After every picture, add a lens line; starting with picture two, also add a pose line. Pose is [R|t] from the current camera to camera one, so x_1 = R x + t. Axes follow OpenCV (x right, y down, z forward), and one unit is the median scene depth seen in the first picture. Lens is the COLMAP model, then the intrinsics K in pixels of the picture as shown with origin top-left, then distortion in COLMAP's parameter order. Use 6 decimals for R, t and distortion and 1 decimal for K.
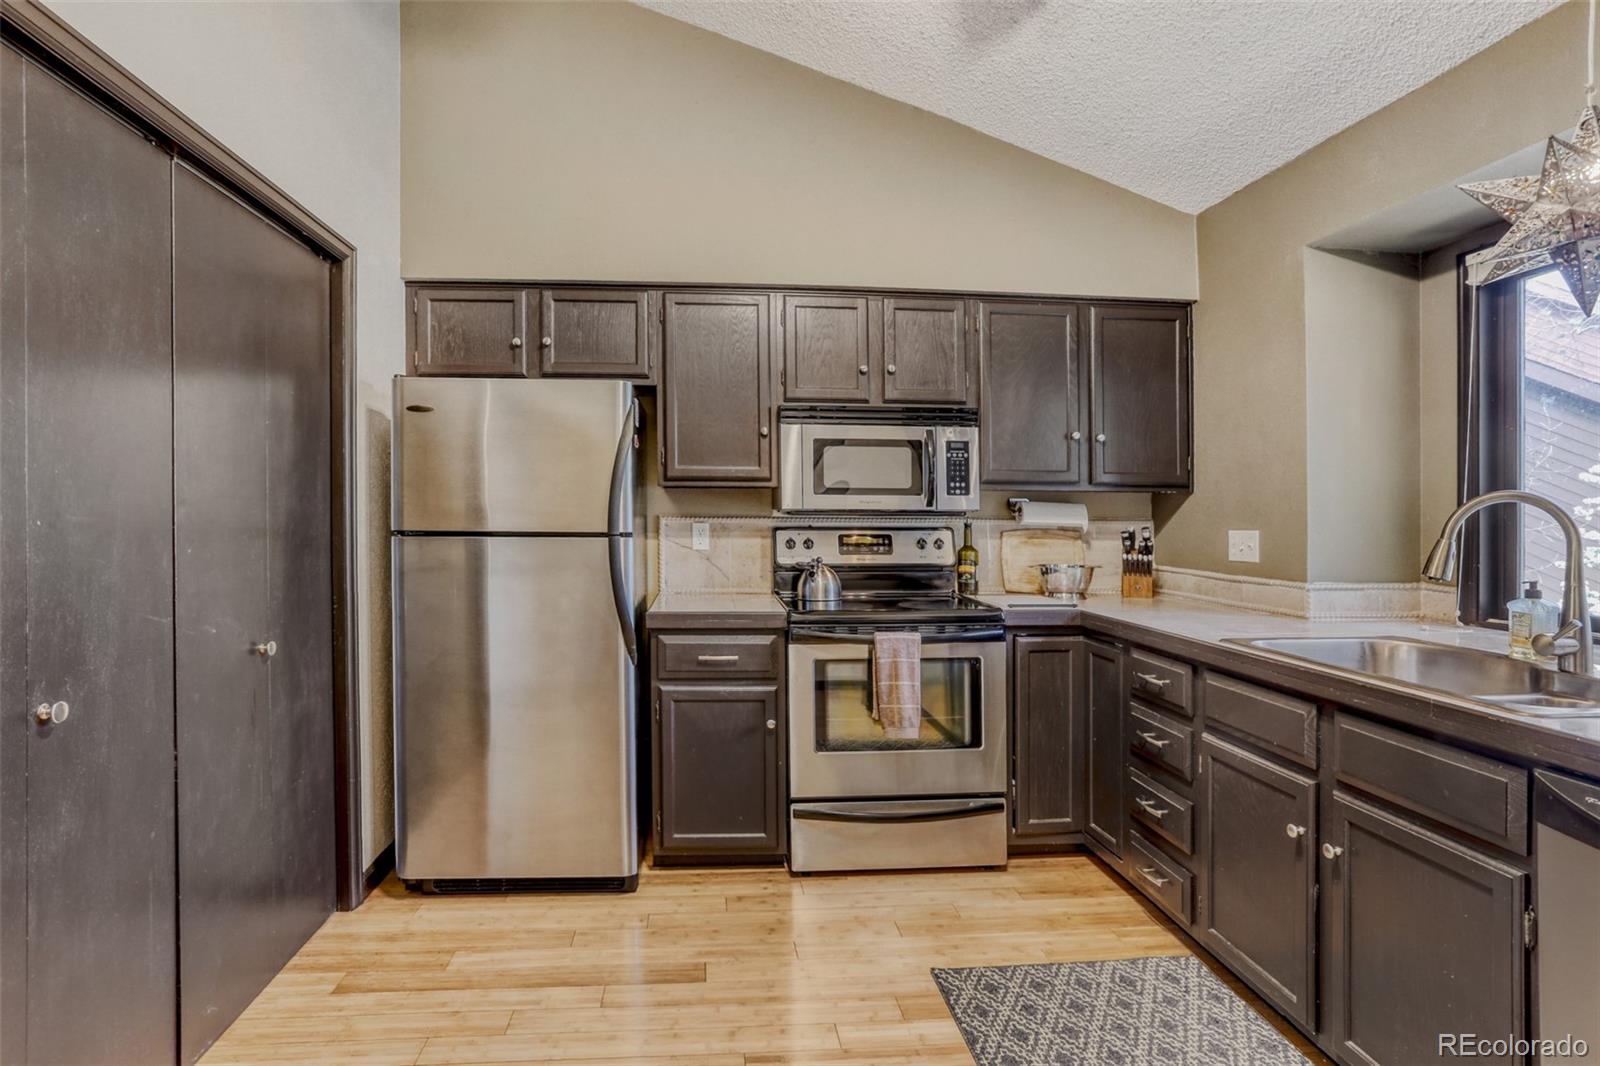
lens RADIAL K [[812.2, 0, 793.3], [0, 812.2, 491.5], [0, 0, 1]] dist [-0.073659, 0.042492]
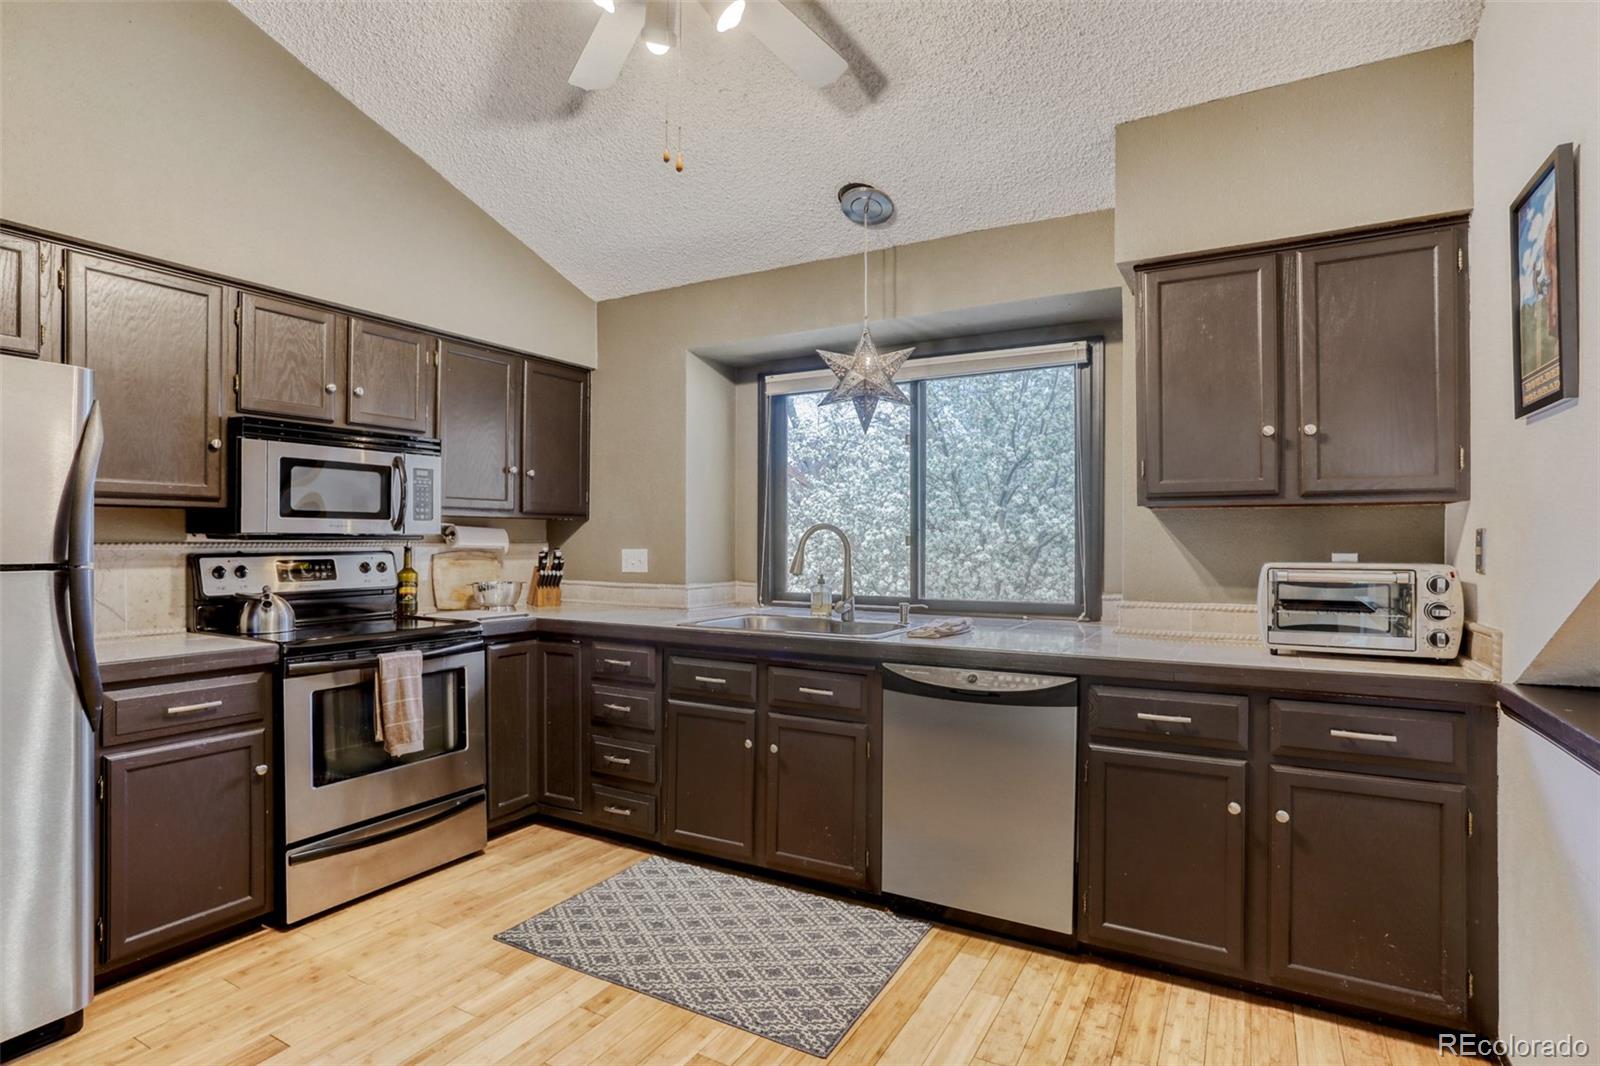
lens RADIAL K [[787.9, 0, 817.7], [0, 787.9, 526.6], [0, 0, 1]] dist [-0.059763, 0.038360]
pose [[0.562943, 0.006522, 0.826470, -0.376646], [-0.019086, 0.999805, 0.005111, -0.002116], [-0.826275, -0.018651, 0.562957, 0.000097]]
